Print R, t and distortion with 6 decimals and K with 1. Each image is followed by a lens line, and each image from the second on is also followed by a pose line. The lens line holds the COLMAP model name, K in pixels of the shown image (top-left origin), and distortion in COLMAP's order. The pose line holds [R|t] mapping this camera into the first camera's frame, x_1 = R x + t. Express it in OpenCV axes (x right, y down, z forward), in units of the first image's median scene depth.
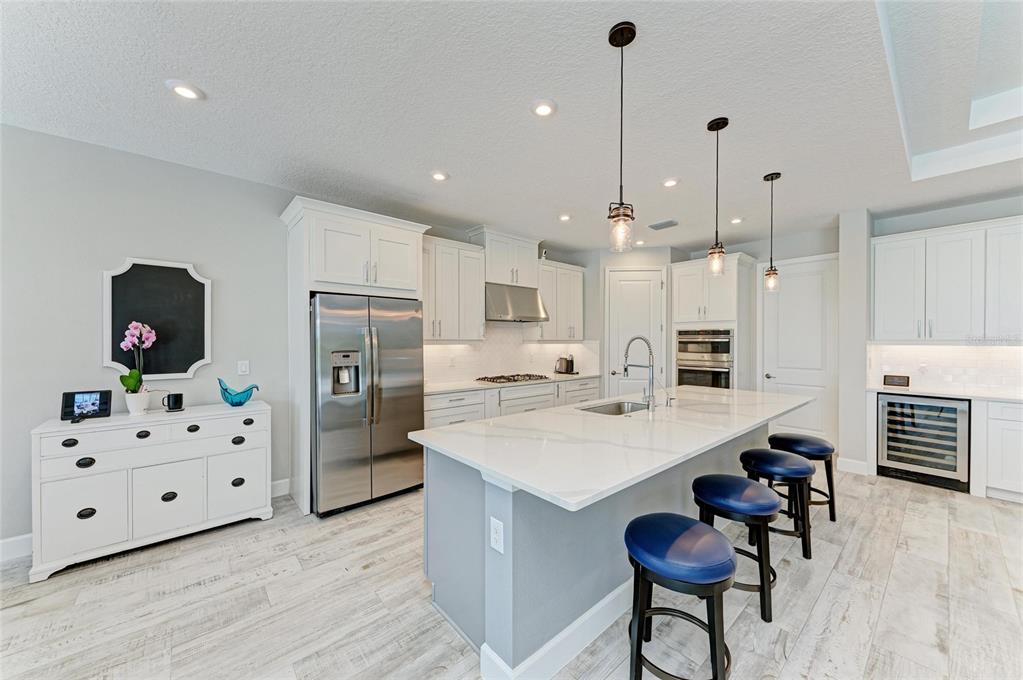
lens RADIAL K [[370.5, 0, 517.1], [0, 370.5, 340.9], [0, 0, 1]] dist [0.010891, -0.000017]
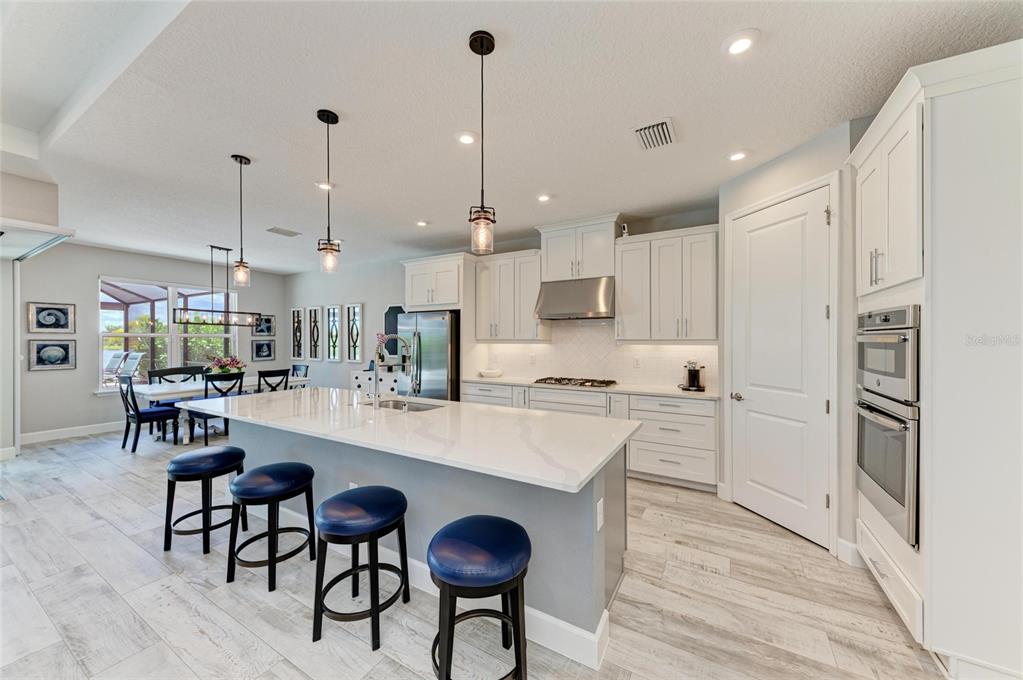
lens RADIAL K [[370.5, 0, 517.1], [0, 370.5, 340.9], [0, 0, 1]] dist [0.010891, -0.000017]
pose [[0.321271, 0.004779, -0.946975, 0.797396], [0.001631, 0.999983, 0.005600, -0.004415], [0.946986, -0.003344, 0.321257, 0.570959]]
